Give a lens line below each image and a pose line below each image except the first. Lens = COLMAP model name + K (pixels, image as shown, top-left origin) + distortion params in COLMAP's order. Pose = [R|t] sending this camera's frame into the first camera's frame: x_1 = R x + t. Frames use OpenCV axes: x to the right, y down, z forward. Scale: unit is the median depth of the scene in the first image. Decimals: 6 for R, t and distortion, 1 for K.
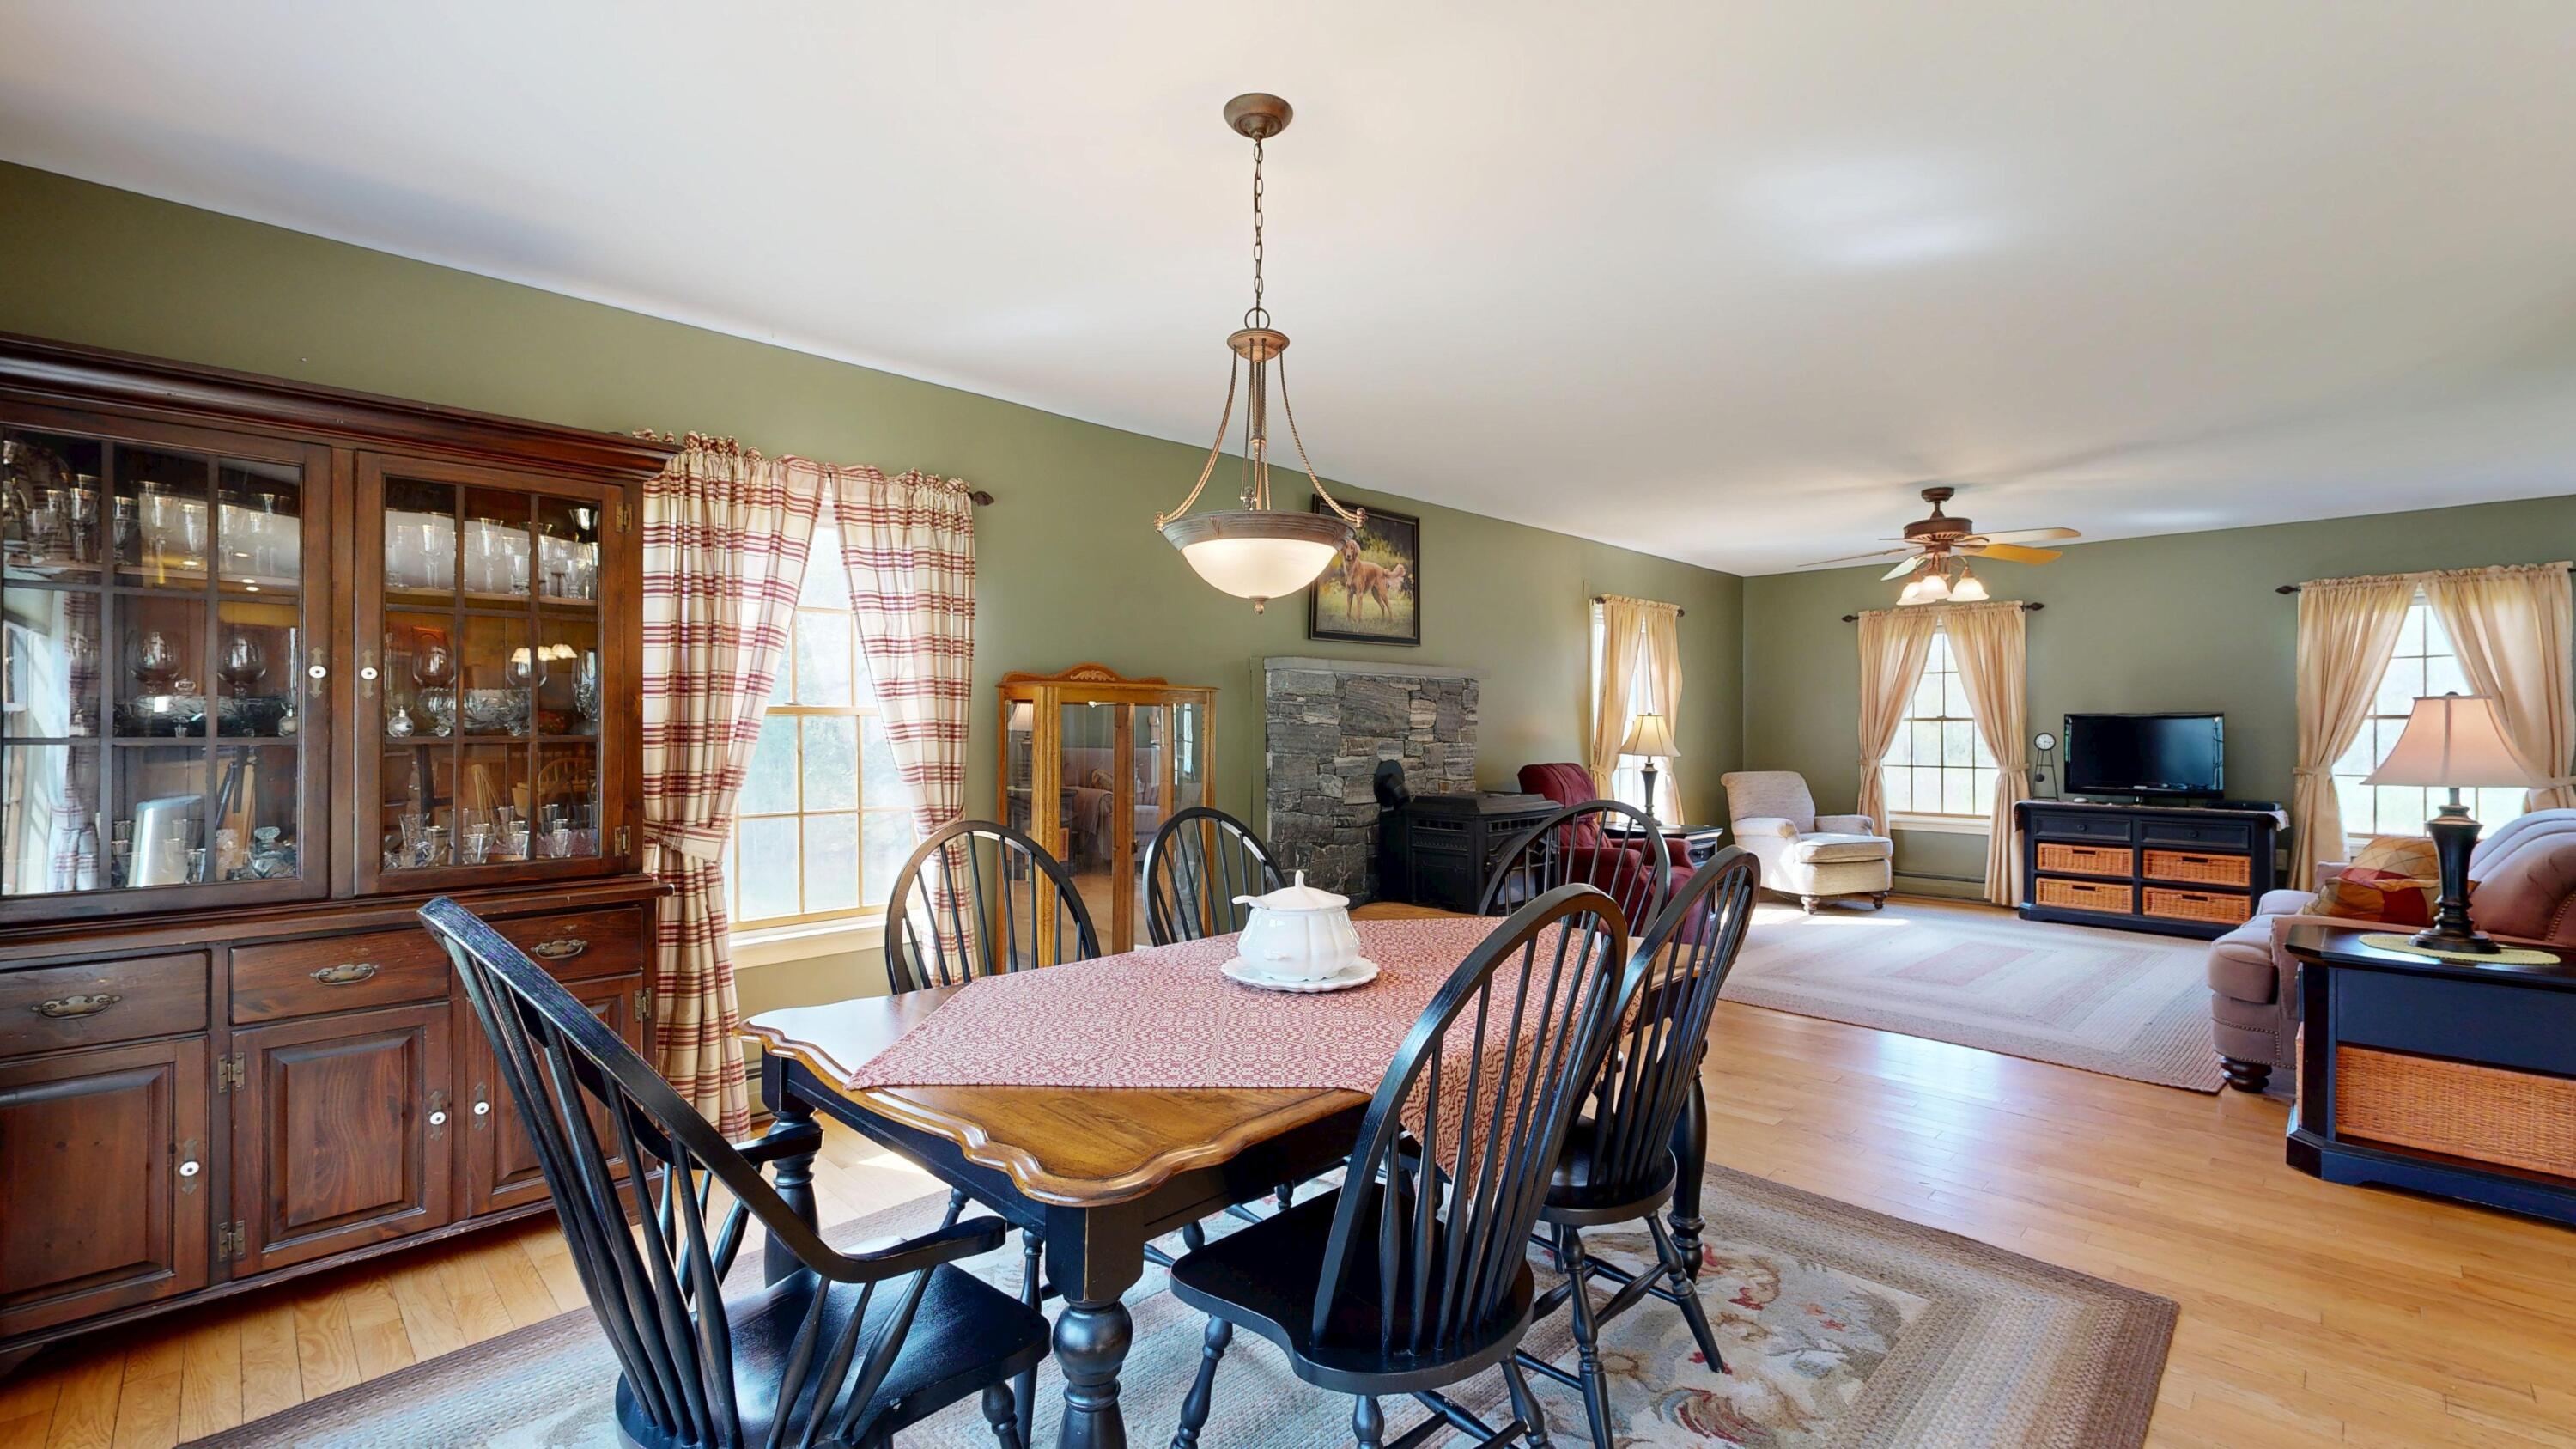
lens RADIAL K [[1071.2, 0, 1282.1], [0, 1071.2, 726.8], [0, 0, 1]] dist [0.002048, -0.000578]
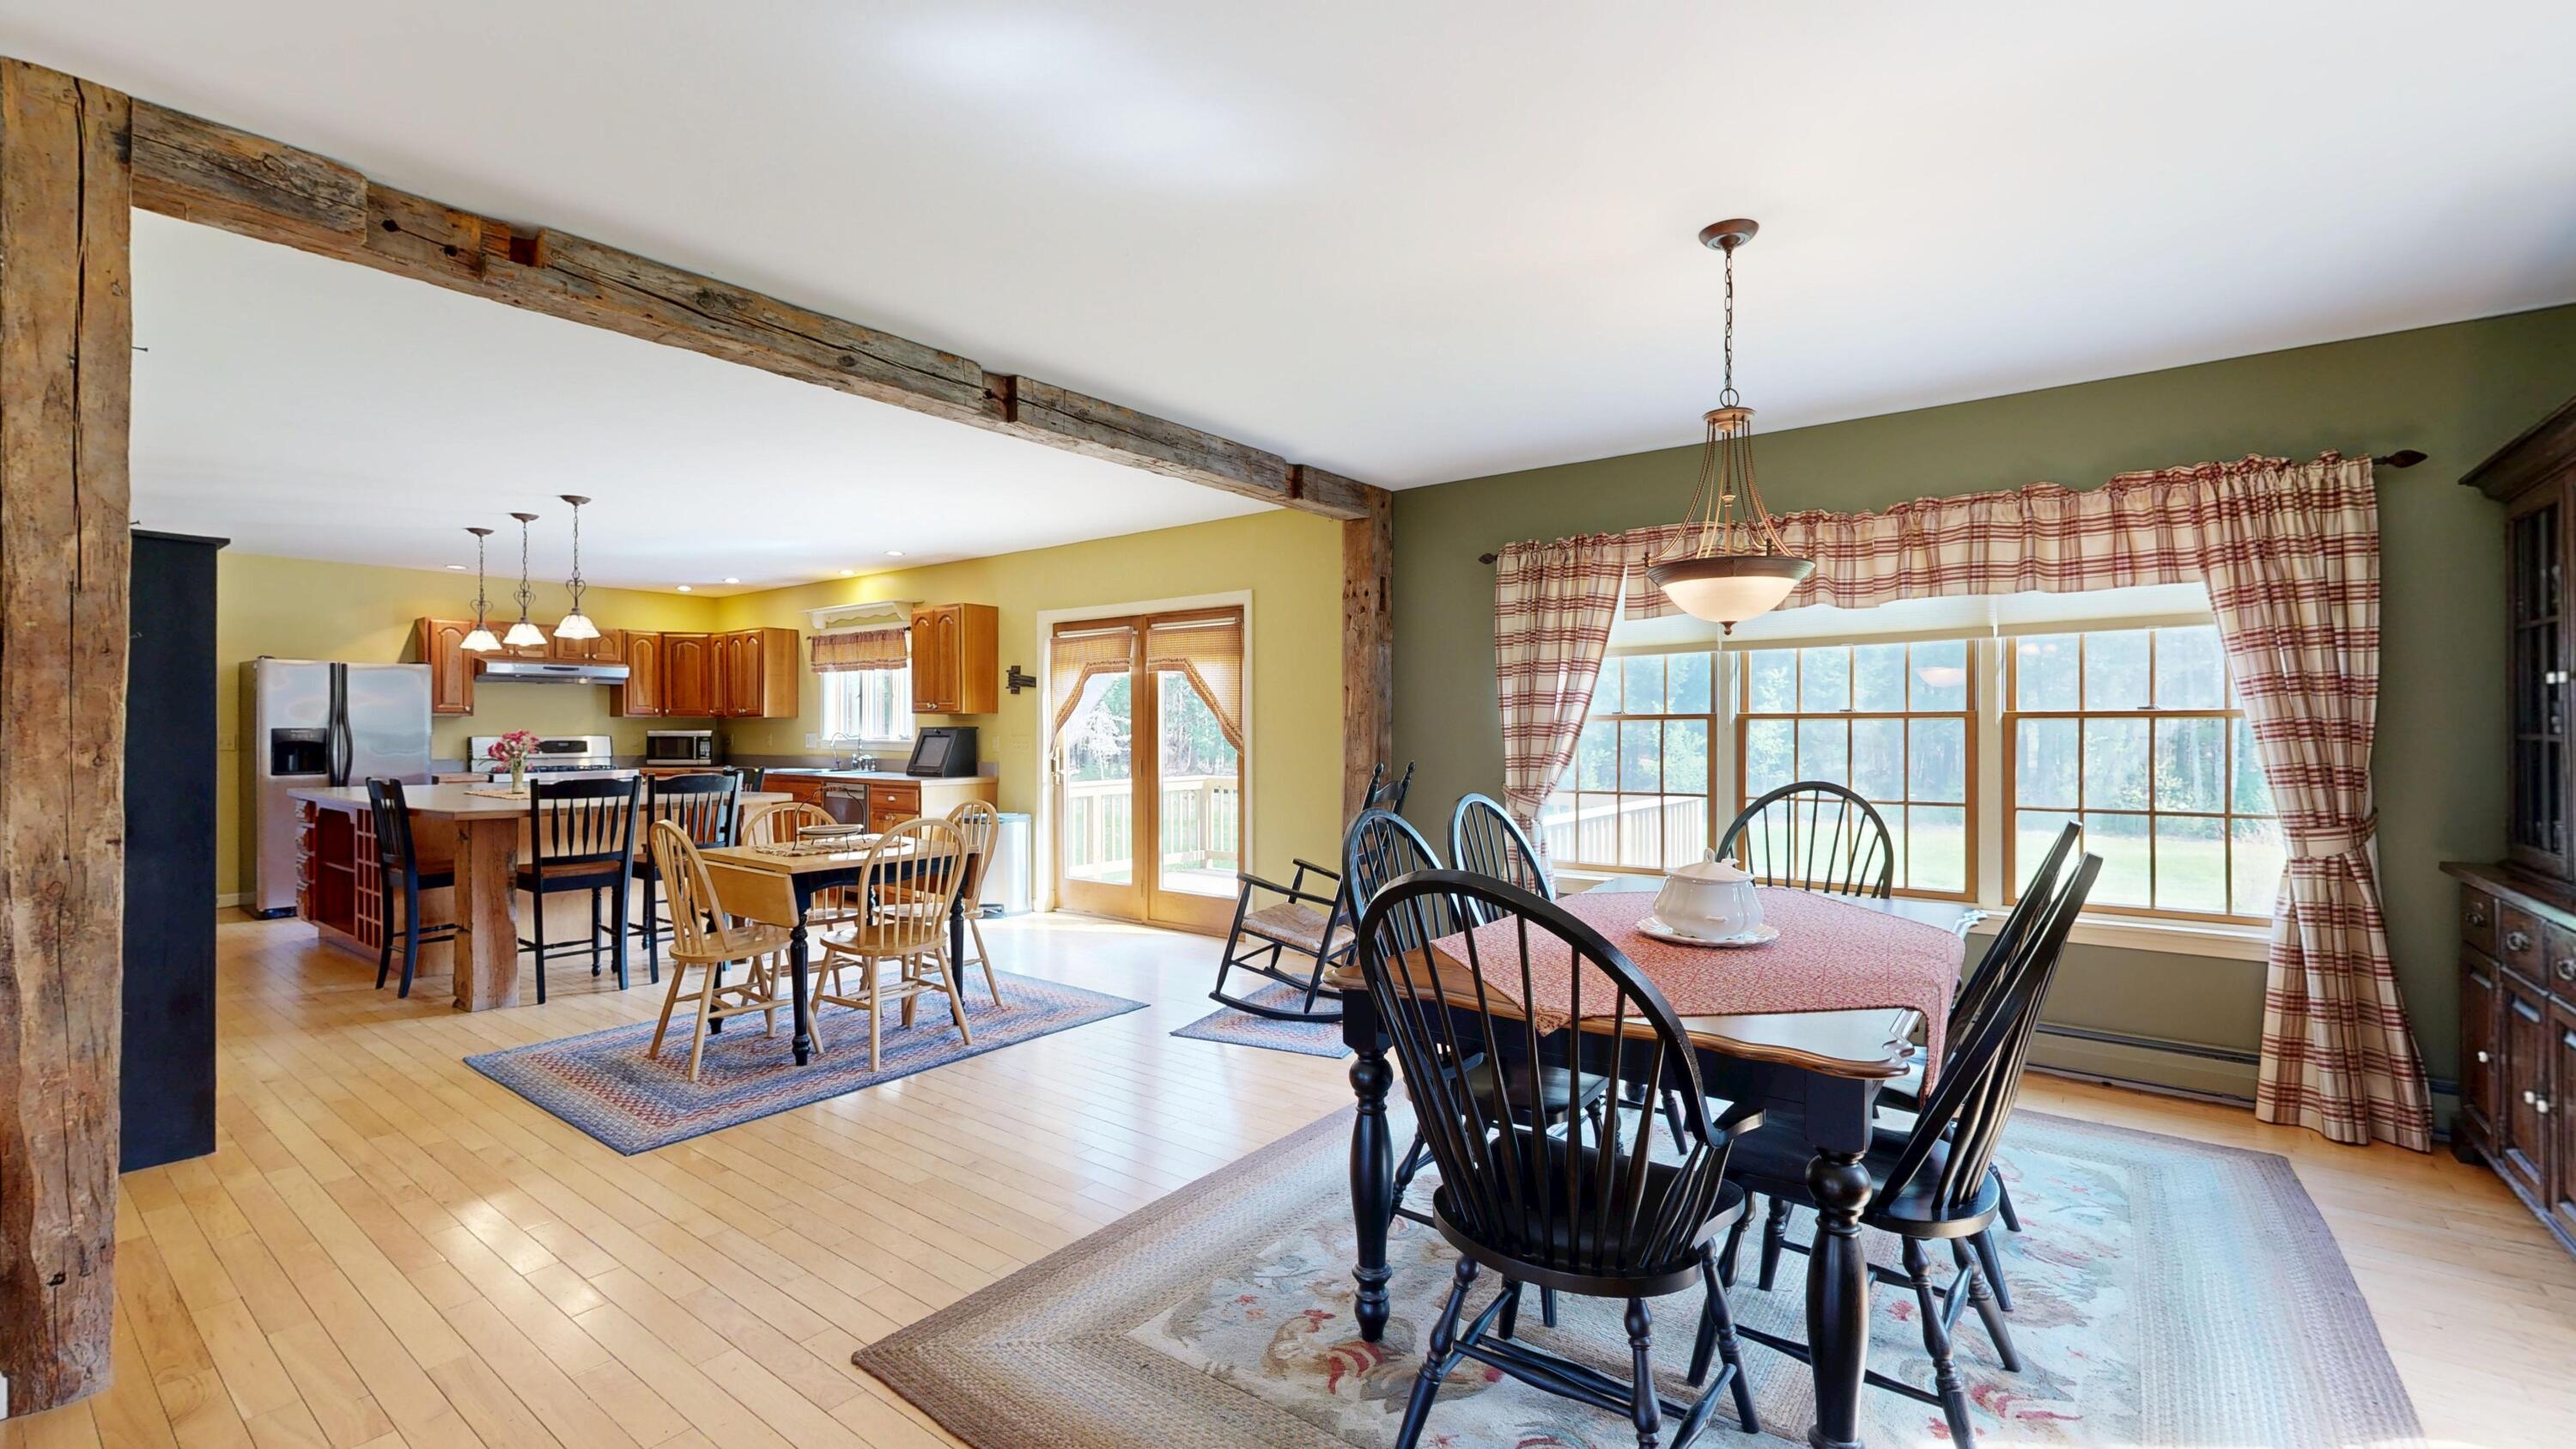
lens RADIAL K [[1071.2, 0, 1286.7], [0, 1071.2, 730.7], [0, 0, 1]] dist [0.002048, -0.000578]
pose [[-0.990423, -0.000631, -0.138062, 0.225919], [-0.001096, 0.999994, 0.003292, 0.000757], [0.138059, 0.003412, -0.990418, 0.741714]]
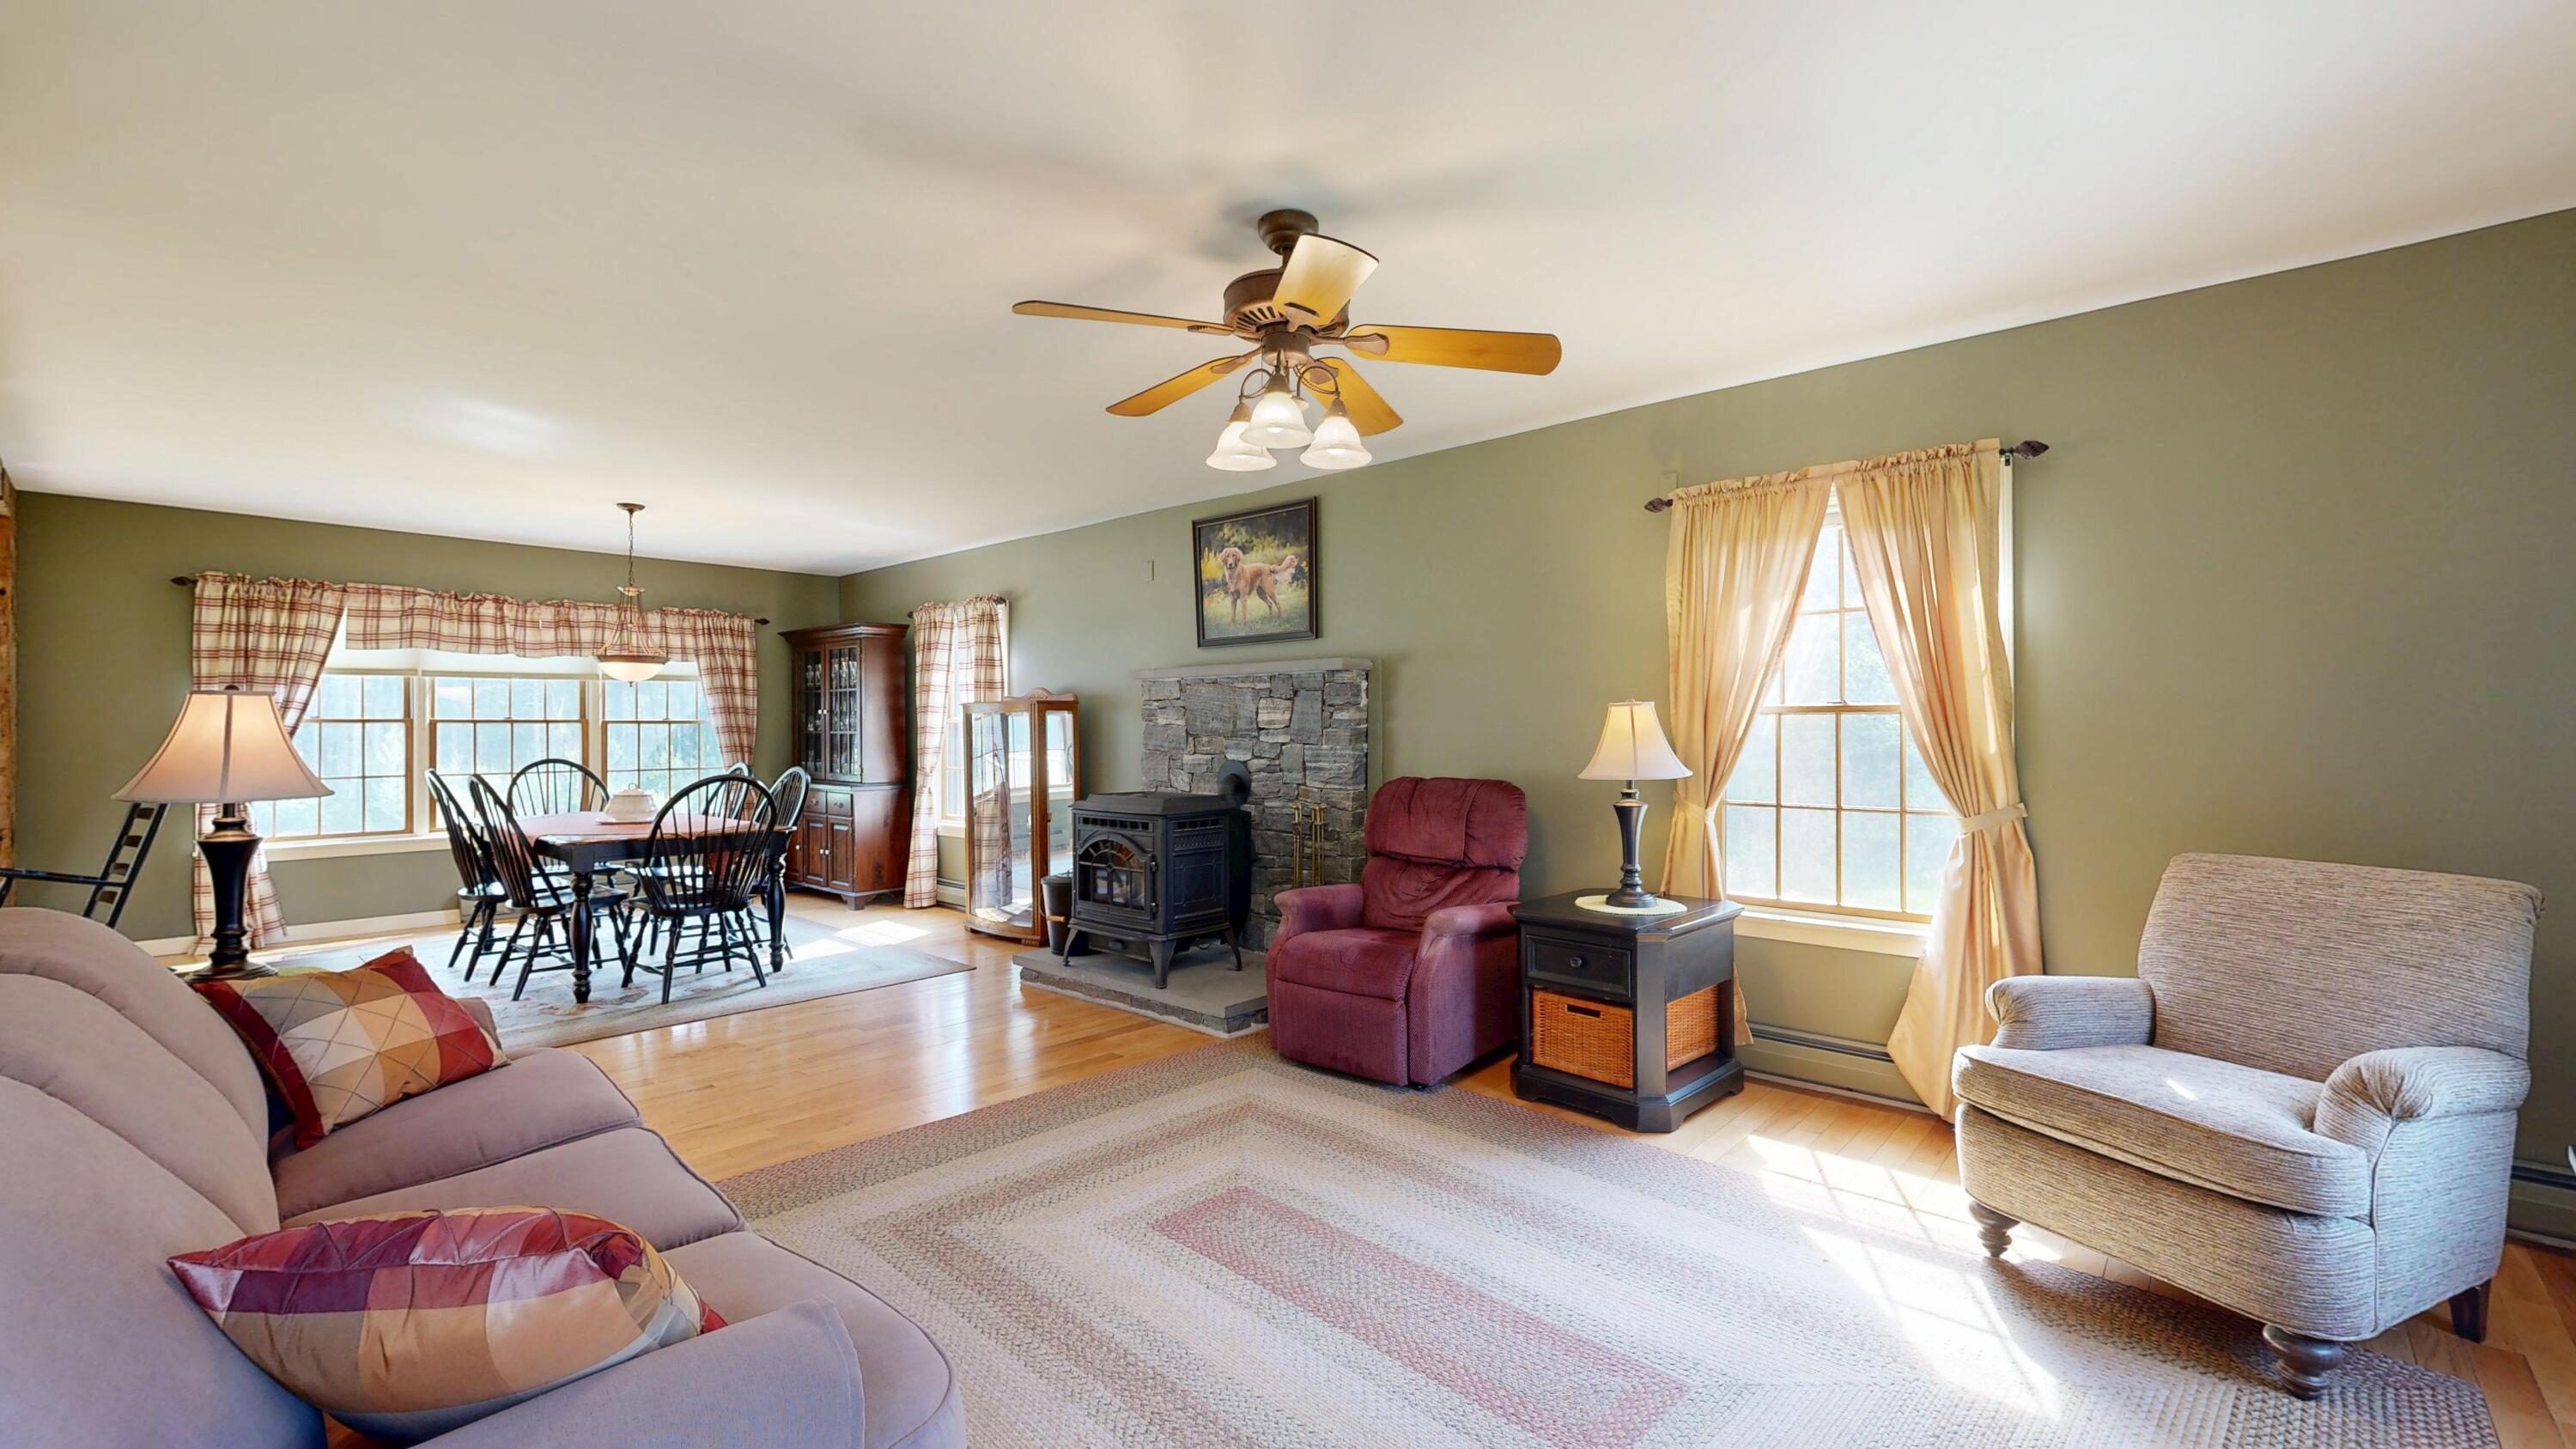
lens RADIAL K [[1071.2, 0, 1289.3], [0, 1071.2, 724.1], [0, 0, 1]] dist [0.002048, -0.000578]
pose [[0.056235, -0.005680, -0.998401, 0.970729], [0.000385, 0.999984, -0.005668, 0.002732], [0.998417, -0.000065, 0.056237, 0.870295]]
